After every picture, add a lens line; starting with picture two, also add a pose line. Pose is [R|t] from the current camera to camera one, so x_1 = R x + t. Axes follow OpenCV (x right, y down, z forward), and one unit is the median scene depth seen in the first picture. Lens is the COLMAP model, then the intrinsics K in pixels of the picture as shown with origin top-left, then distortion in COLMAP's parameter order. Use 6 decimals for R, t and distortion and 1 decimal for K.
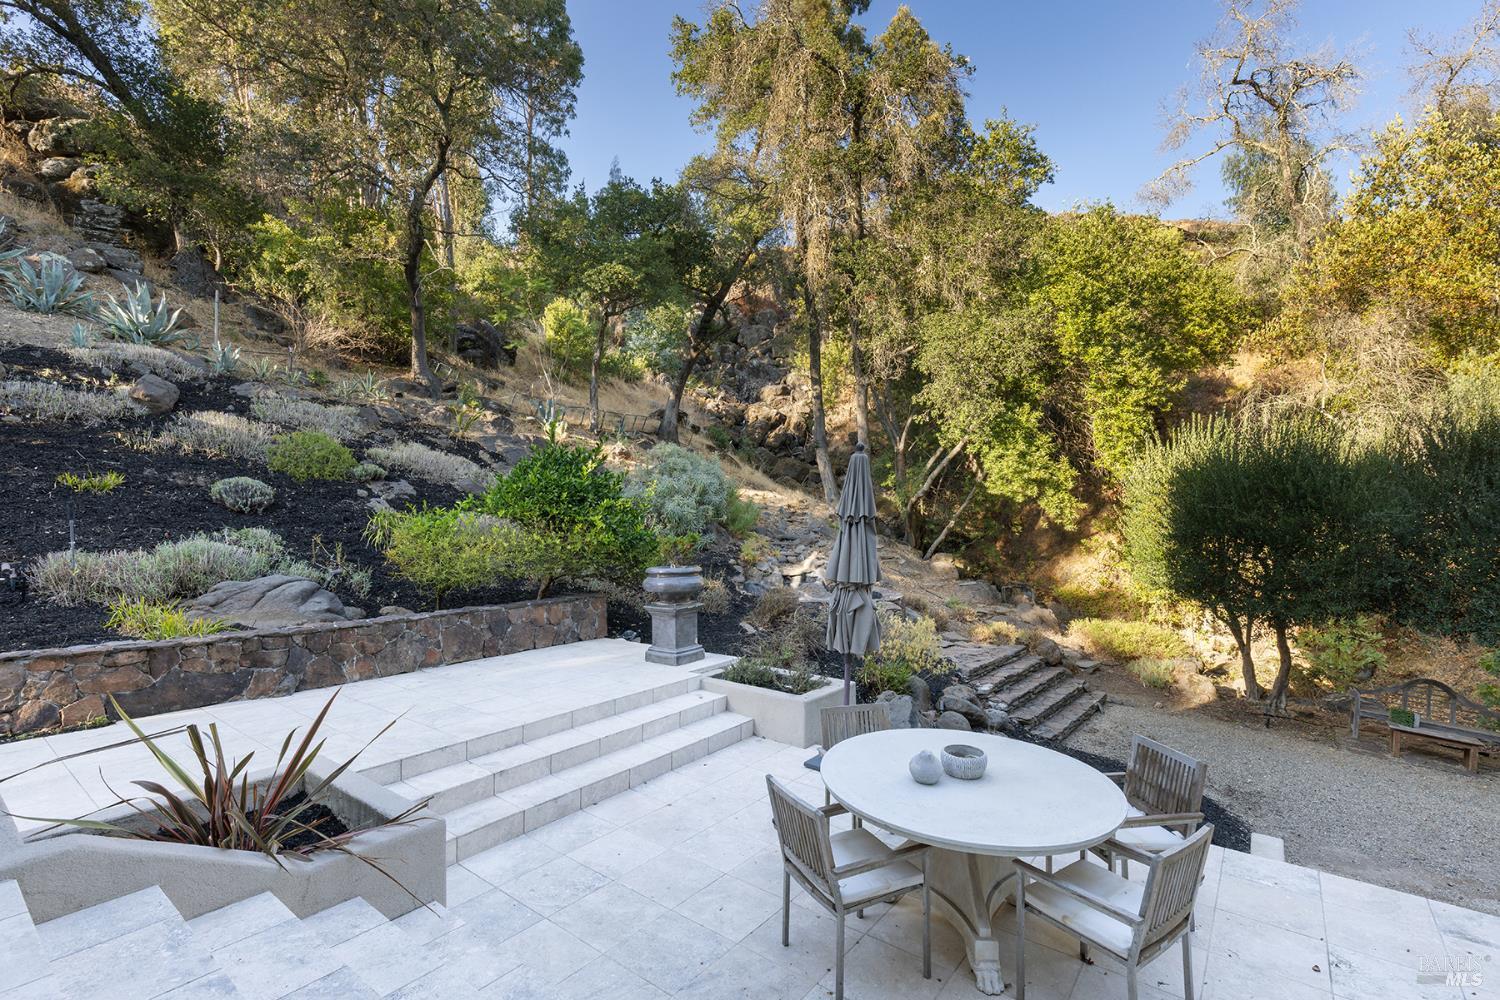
lens RADIAL K [[675.1, 0, 748.5], [0, 675.1, 505.4], [0, 0, 1]] dist [0.008384, -0.001008]
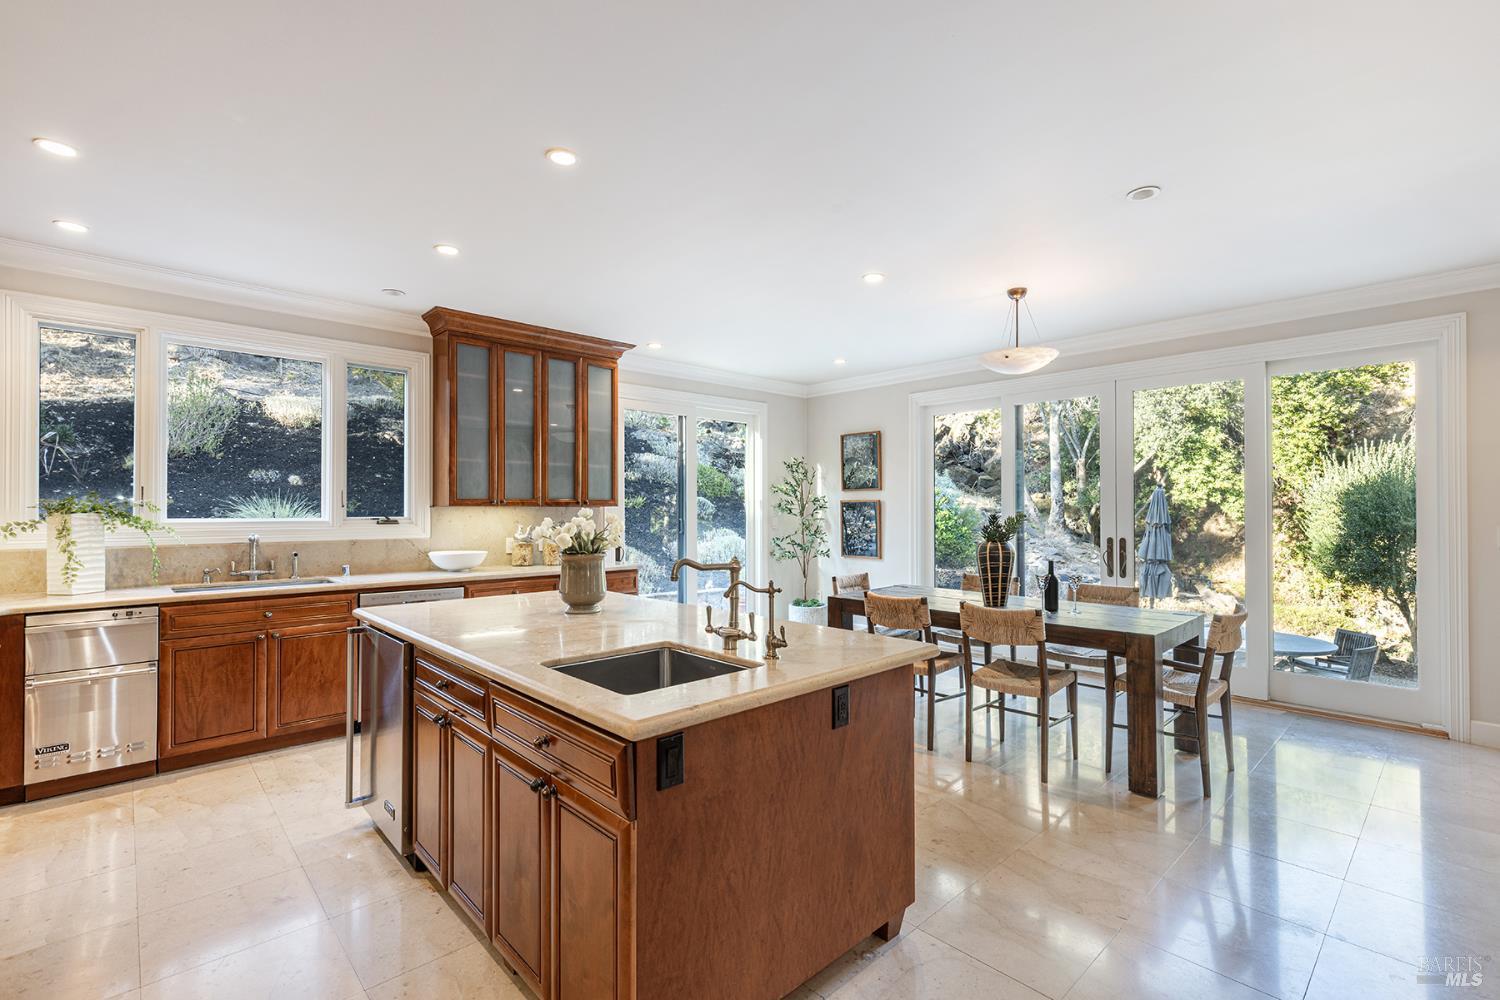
lens RADIAL K [[675.1, 0, 756.6], [0, 675.1, 505.7], [0, 0, 1]] dist [0.008384, -0.001008]
pose [[0.988951, -0.005940, -0.148126, -0.227217], [0.005888, 0.999982, -0.000789, -0.012301], [0.148128, -0.000092, 0.988968, -0.342776]]
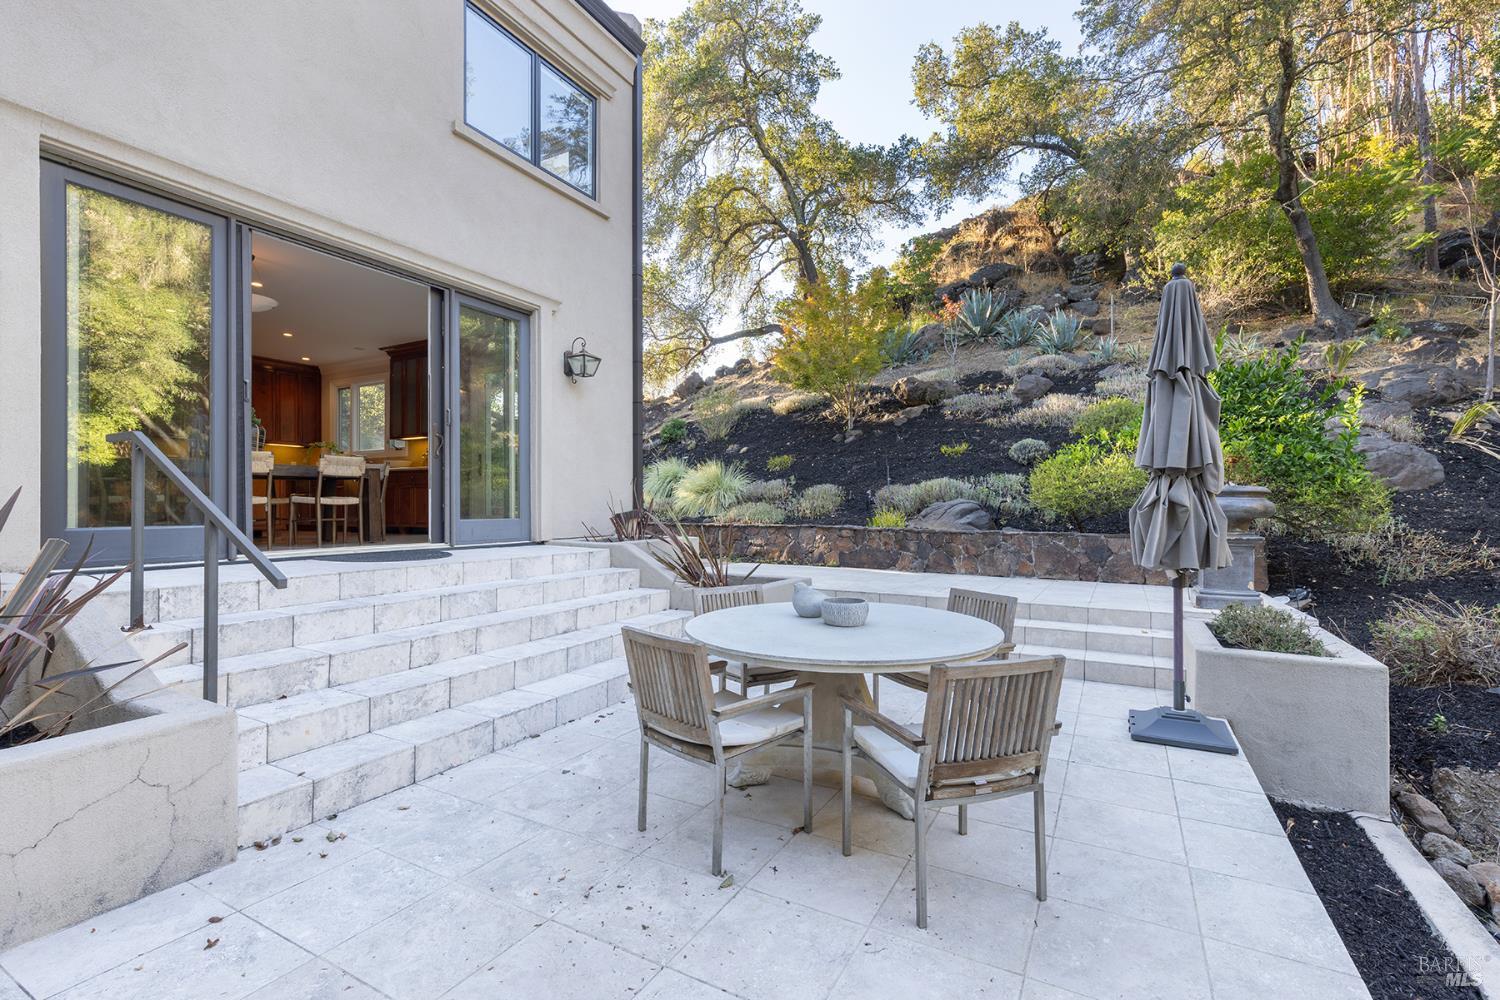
lens RADIAL K [[675.1, 0, 764.6], [0, 675.1, 498.9], [0, 0, 1]] dist [0.008384, -0.001008]
pose [[0.174574, -0.015003, -0.984530, 0.269300], [0.007002, 0.999878, -0.013995, 0.054172], [0.984619, -0.004450, 0.174658, 0.165615]]
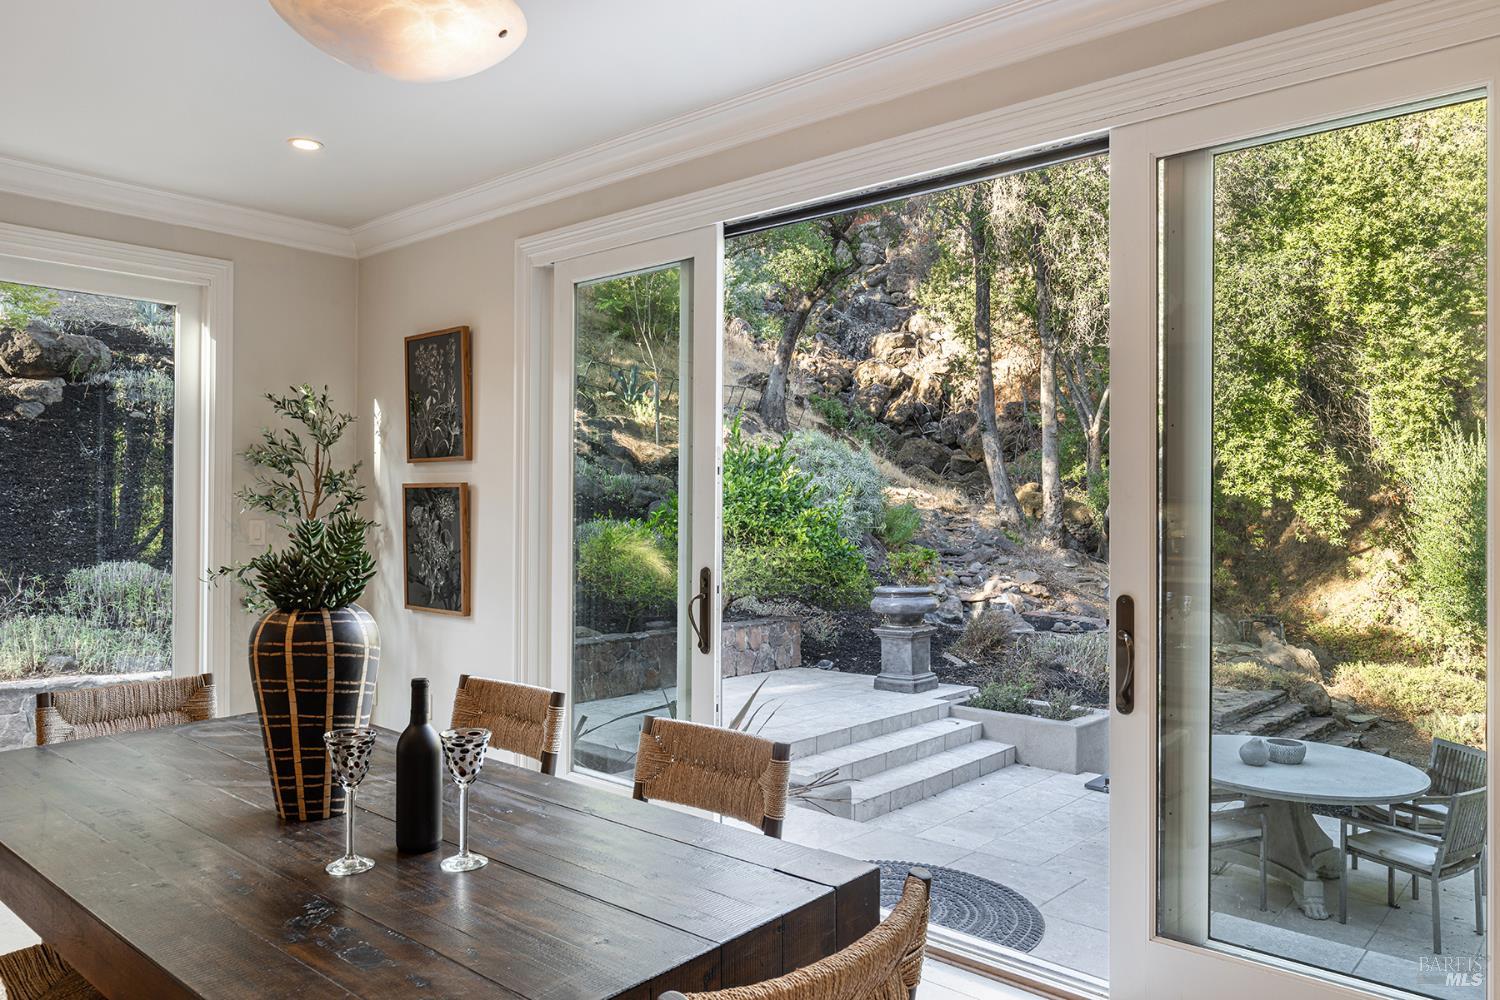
lens RADIAL K [[1024.5, 0, 760.6], [0, 1024.5, 506.2], [0, 0, 1]] dist [0.005835, 0.001205]
pose [[0.998633, 0.004593, -0.052065, -0.111812], [-0.004290, 0.999973, 0.005928, -0.011207], [0.052090, -0.005696, 0.998626, -0.184288]]
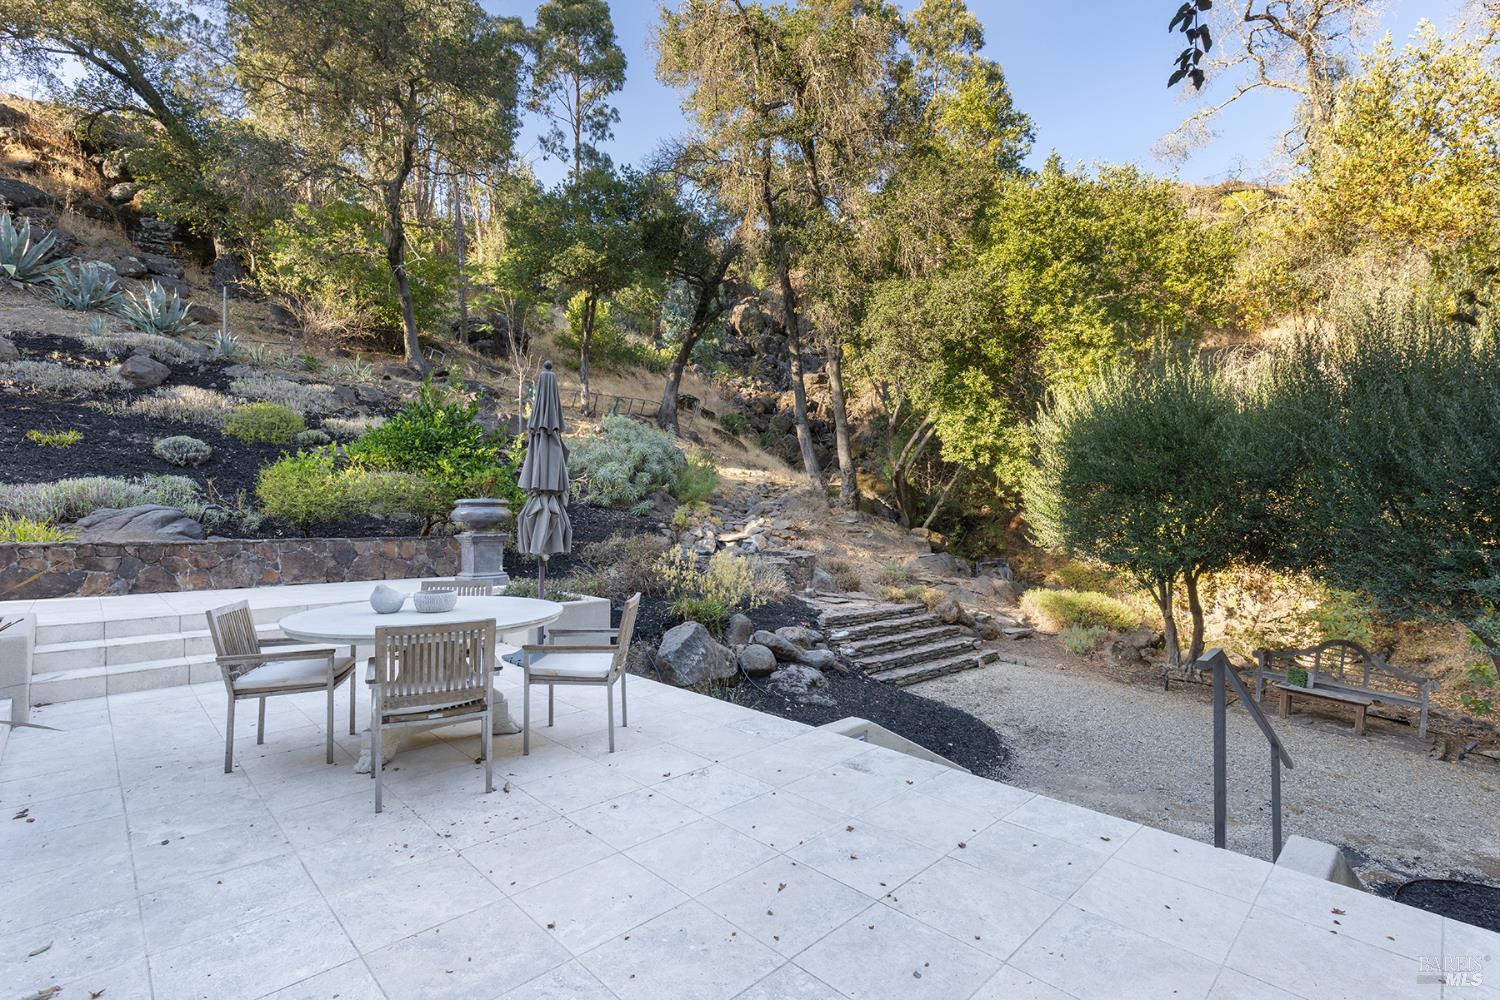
lens RADIAL K [[675.1, 0, 750.5], [0, 675.1, 511.3], [0, 0, 1]] dist [0.008384, -0.001008]
pose [[0.991032, -0.001918, -0.133610, 0.223407], [0.002892, 0.999971, 0.007100, 0.049438], [0.133593, -0.007423, 0.991009, -0.011293]]
